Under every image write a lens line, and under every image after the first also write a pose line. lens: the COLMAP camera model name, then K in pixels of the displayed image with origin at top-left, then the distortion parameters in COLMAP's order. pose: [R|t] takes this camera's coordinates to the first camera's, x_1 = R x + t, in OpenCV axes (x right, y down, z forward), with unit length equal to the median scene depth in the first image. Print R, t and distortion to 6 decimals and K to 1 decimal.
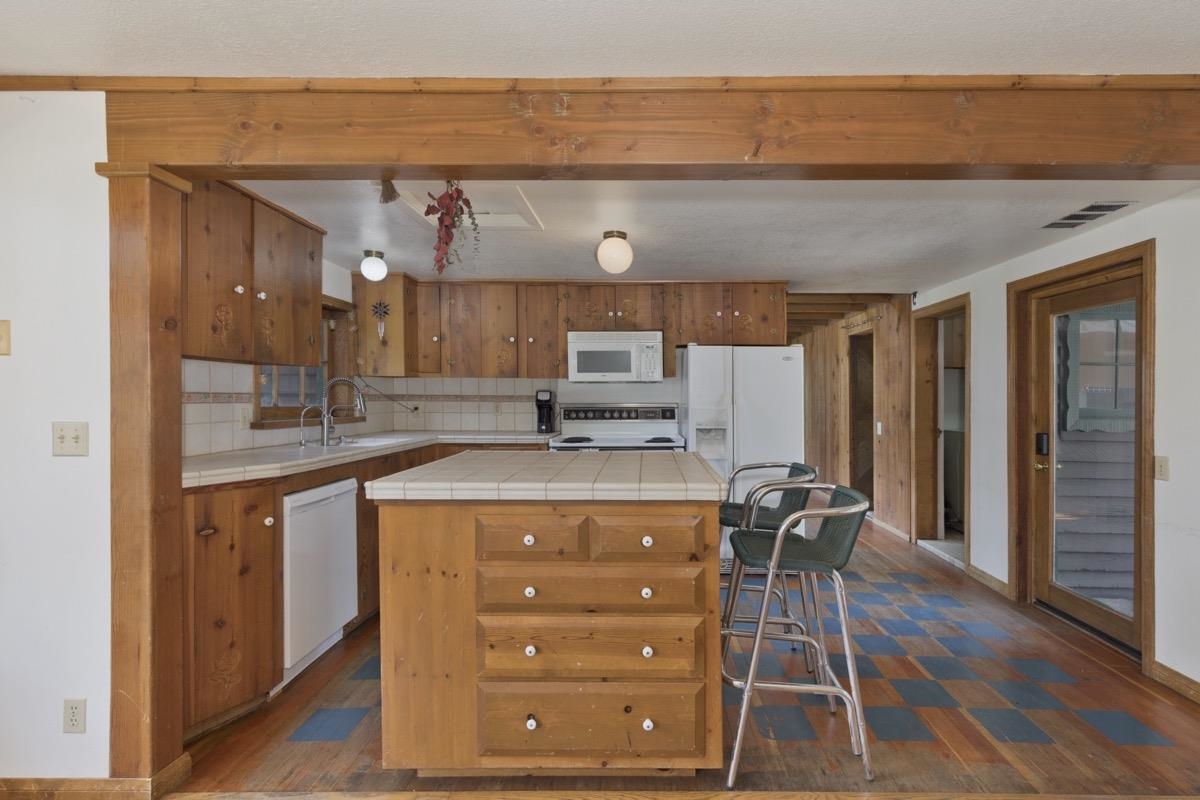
lens RADIAL K [[555.3, 0, 643.9], [0, 555.3, 399.9], [0, 0, 1]] dist [0.000389, 0.000004]
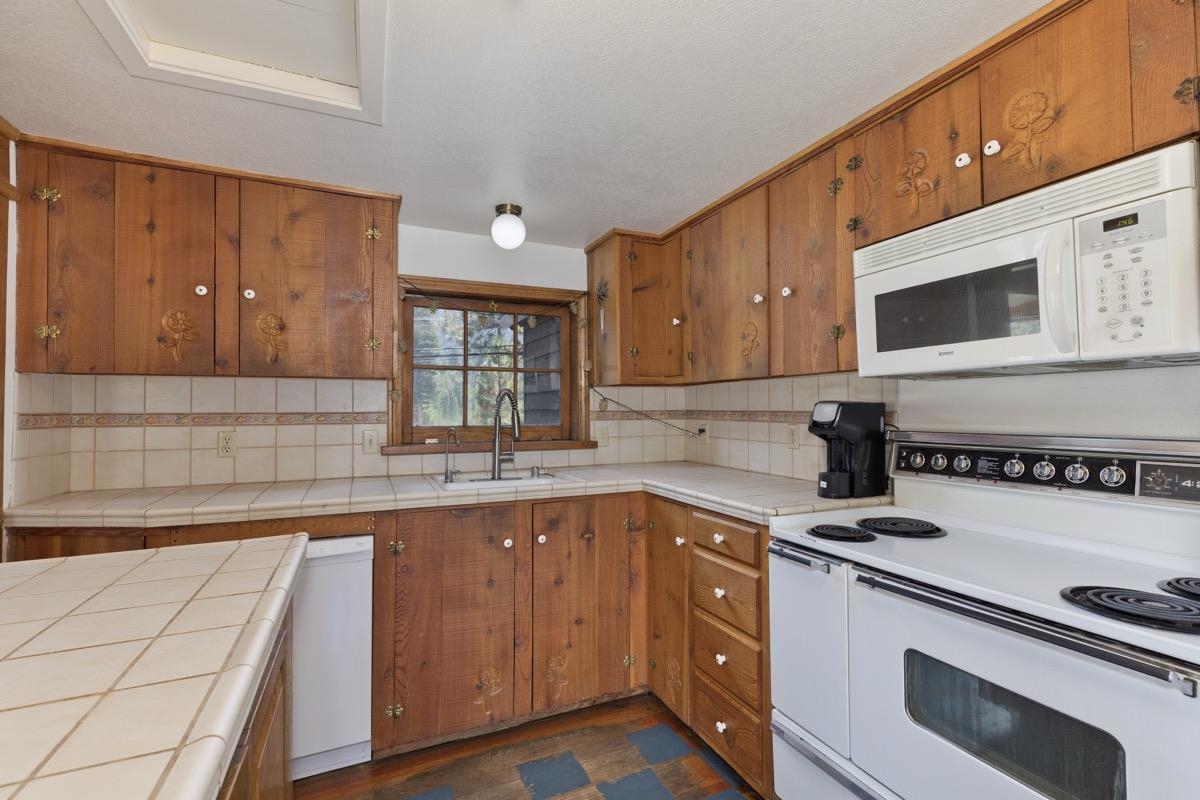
lens RADIAL K [[532.8, 0, 600.0], [0, 532.8, 400.0], [0, 0, 1]] dist [0.001237, 0.000119]
pose [[0.412111, -0.021305, -0.910885, 0.133564], [0.001989, 0.999745, -0.022483, -0.008063], [0.911132, 0.007454, 0.412048, 0.675478]]
